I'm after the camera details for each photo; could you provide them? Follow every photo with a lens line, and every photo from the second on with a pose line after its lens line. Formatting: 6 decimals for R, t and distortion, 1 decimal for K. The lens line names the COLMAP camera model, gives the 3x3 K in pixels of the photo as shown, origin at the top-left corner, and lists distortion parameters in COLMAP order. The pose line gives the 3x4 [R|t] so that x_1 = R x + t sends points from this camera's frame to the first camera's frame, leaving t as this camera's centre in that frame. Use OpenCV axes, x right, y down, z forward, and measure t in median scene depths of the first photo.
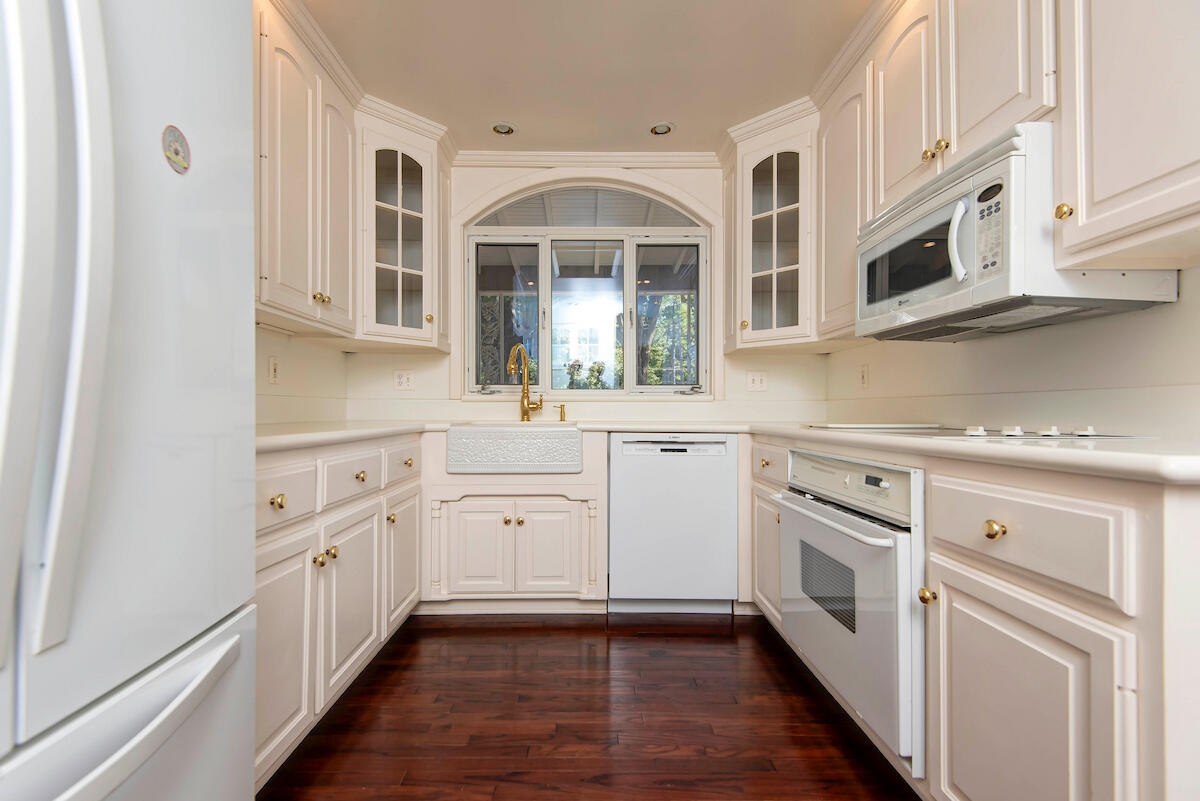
lens RADIAL K [[550.2, 0, 591.8], [0, 550.2, 401.0], [0, 0, 1]] dist [0.037023, -0.024113]
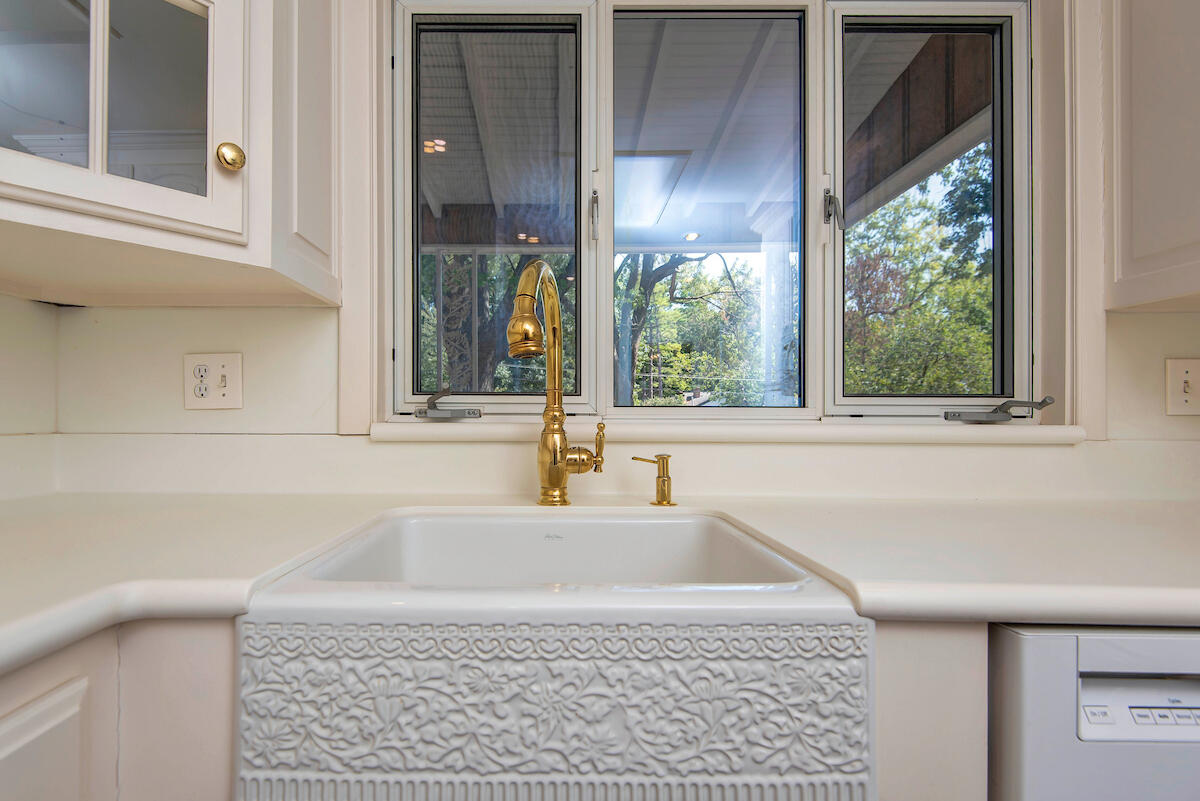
lens RADIAL K [[561.0, 0, 555.5], [0, 561.0, 418.2], [0, 0, 1]] dist [0.022775, -0.025705]
pose [[0.999907, 0.002773, -0.013344, -0.135162], [-0.002541, 0.999846, 0.017388, -0.025202], [0.013390, -0.017352, 0.999760, 0.771354]]
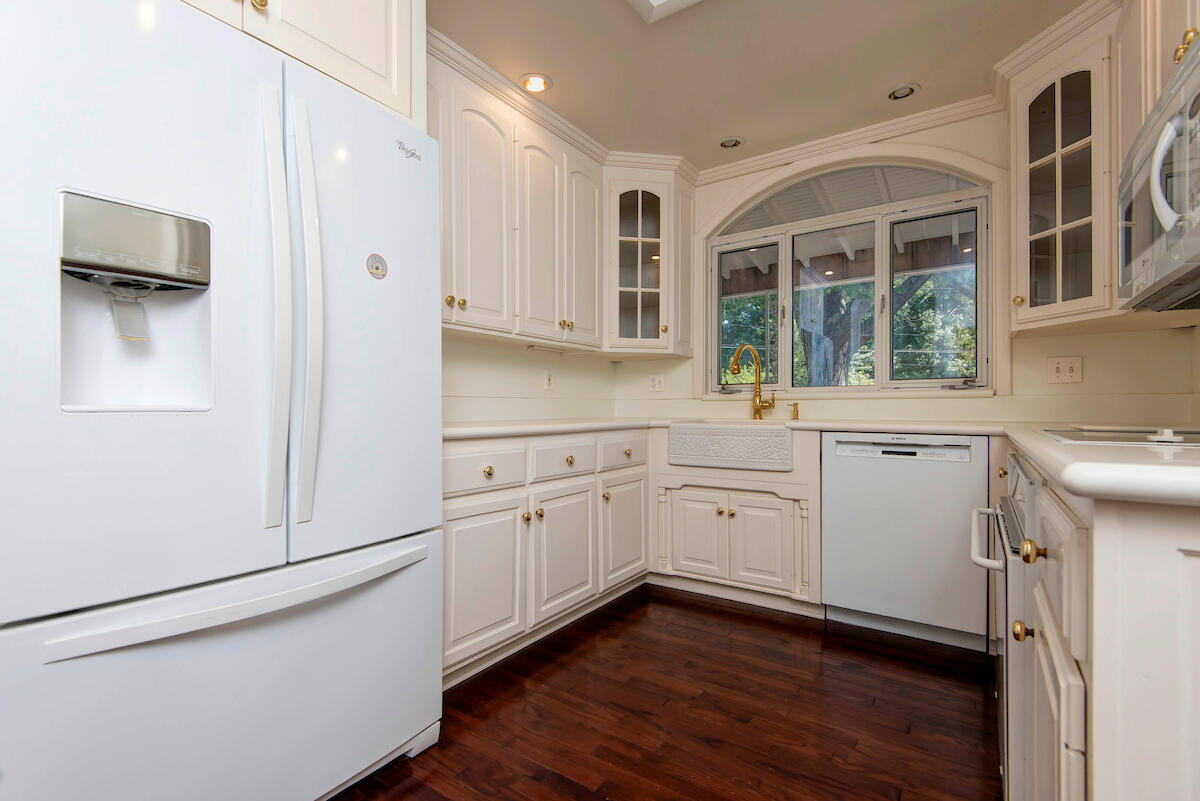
lens RADIAL K [[550.2, 0, 591.8], [0, 550.2, 401.0], [0, 0, 1]] dist [0.037023, -0.024113]
pose [[0.816859, -0.011304, -0.576727, 0.258525], [0.013002, 0.999915, -0.001183, -0.000530], [0.576691, -0.006532, 0.816936, -0.022000]]
